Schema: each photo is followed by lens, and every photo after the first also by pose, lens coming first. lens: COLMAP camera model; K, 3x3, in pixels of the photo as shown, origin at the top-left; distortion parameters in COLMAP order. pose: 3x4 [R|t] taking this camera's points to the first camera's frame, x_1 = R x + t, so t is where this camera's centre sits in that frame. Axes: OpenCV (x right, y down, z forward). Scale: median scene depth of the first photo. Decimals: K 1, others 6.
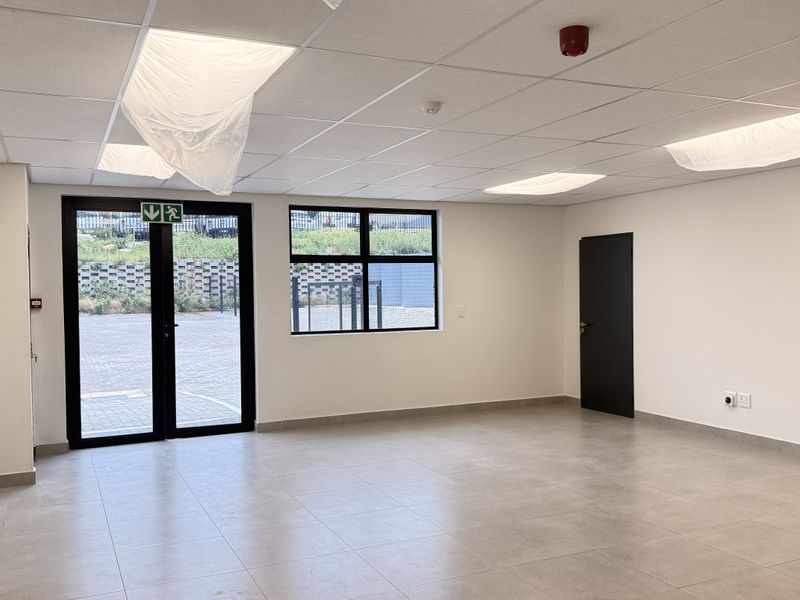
lens RADIAL K [[738.2, 0, 400.0], [0, 738.2, 300.0], [0, 0, 1]] dist [0.014133, -0.020023]
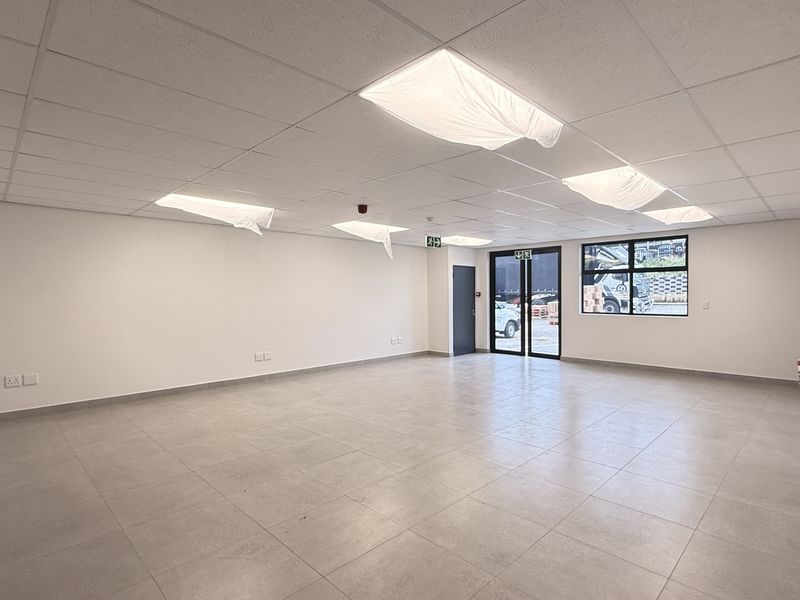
lens RADIAL K [[425.3, 0, 400.0], [0, 425.3, 300.0], [0, 0, 1]] dist [-0.001243, 0.001073]
pose [[0.334071, 0.027541, -0.942145, 0.773846], [-0.007291, 0.999619, 0.026636, -0.013138], [0.942520, -0.002029, 0.334144, 0.217554]]
